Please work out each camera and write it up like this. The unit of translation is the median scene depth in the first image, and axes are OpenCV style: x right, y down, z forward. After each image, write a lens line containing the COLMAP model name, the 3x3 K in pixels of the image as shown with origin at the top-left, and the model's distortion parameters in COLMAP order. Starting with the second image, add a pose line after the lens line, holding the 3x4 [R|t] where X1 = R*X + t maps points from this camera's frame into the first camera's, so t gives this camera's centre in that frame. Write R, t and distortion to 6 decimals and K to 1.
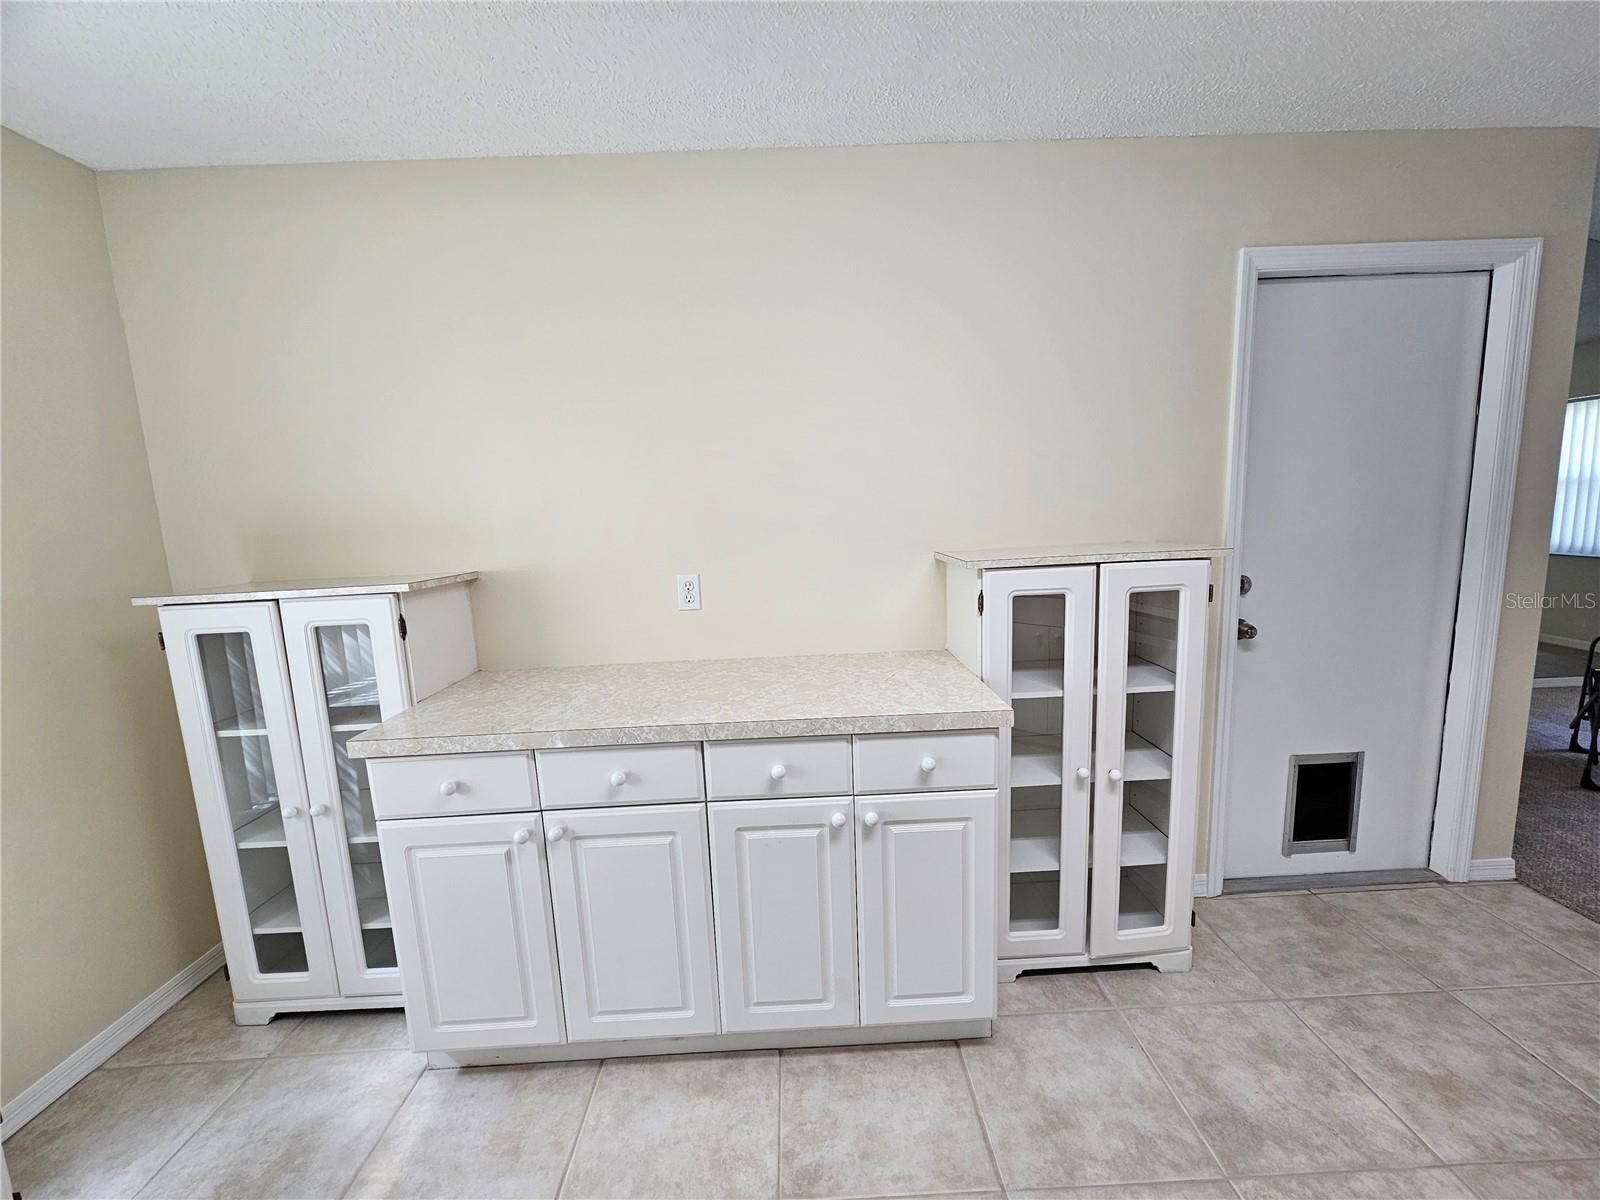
lens RADIAL K [[670.4, 0, 803.5], [0, 670.4, 601.7], [0, 0, 1]] dist [-0.007296, 0.004428]
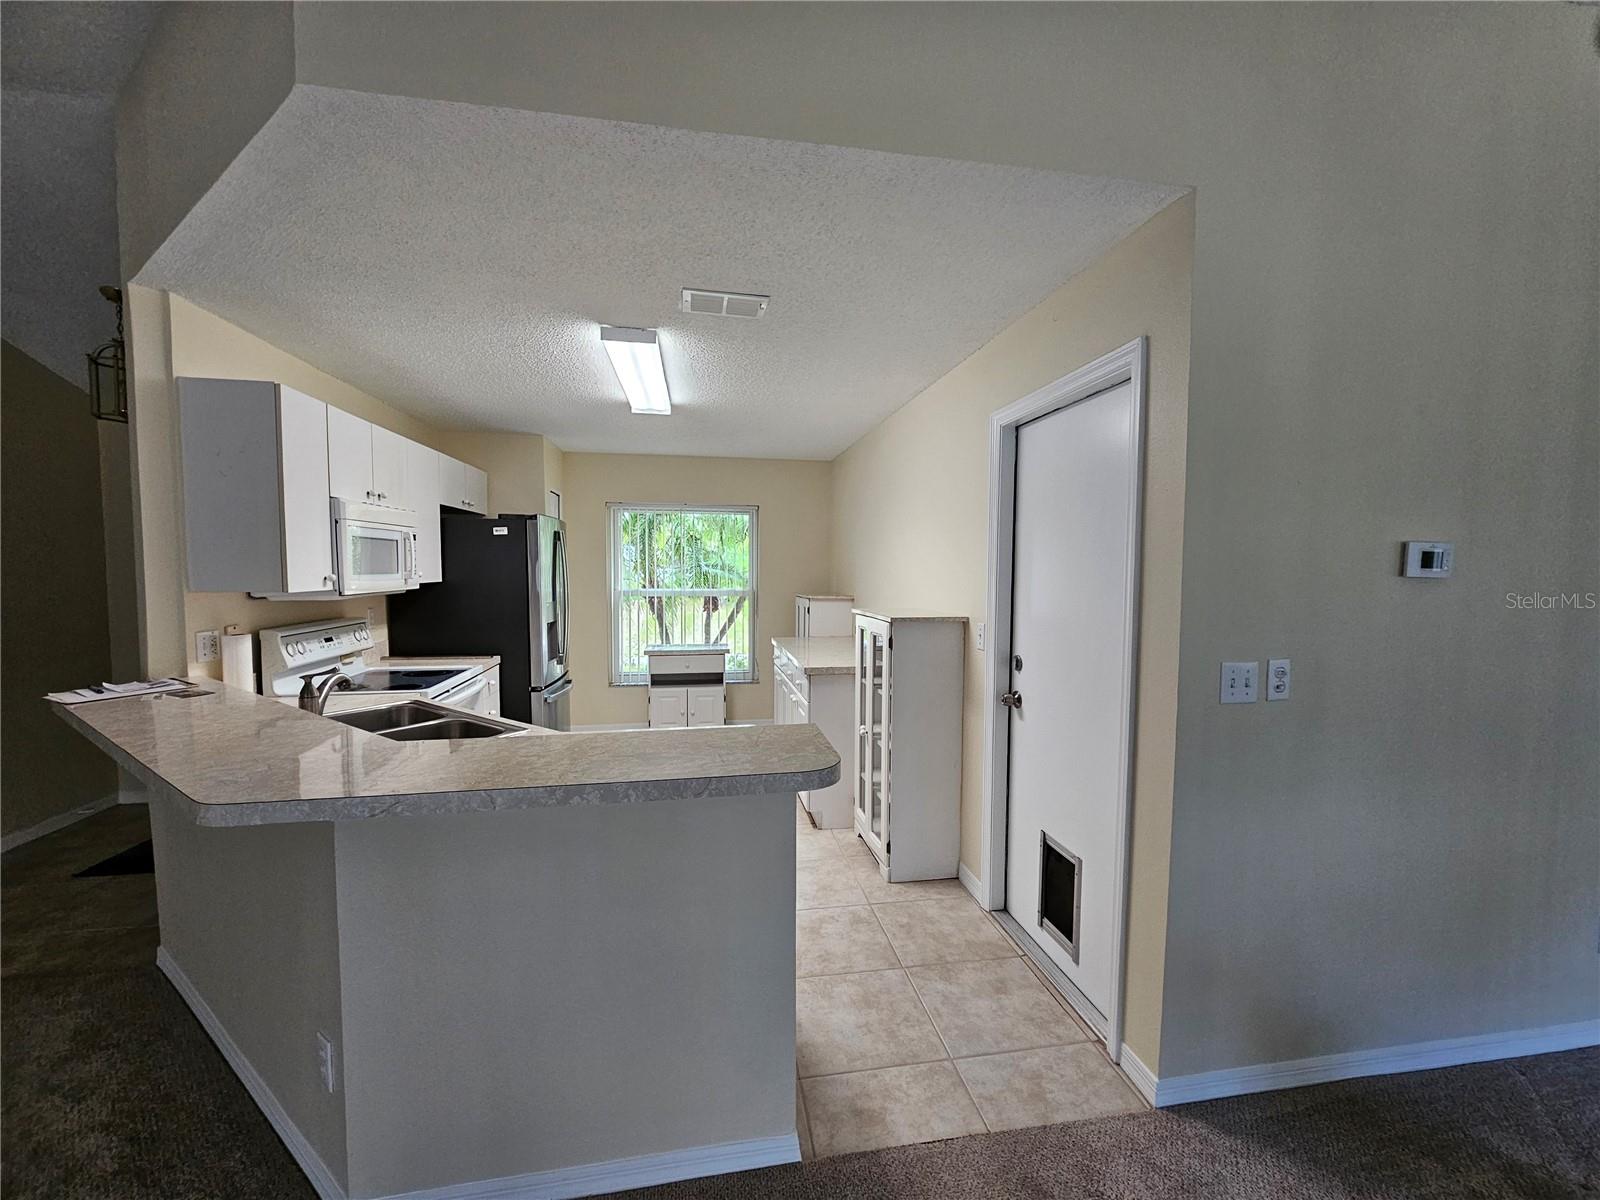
lens RADIAL K [[670.4, 0, 803.5], [0, 670.4, 601.7], [0, 0, 1]] dist [-0.007296, 0.004428]
pose [[0.141094, 0.098470, -0.985087, 1.939692], [-0.165295, 0.983417, 0.074628, -0.177015], [0.976099, 0.152301, 0.155031, 0.439973]]
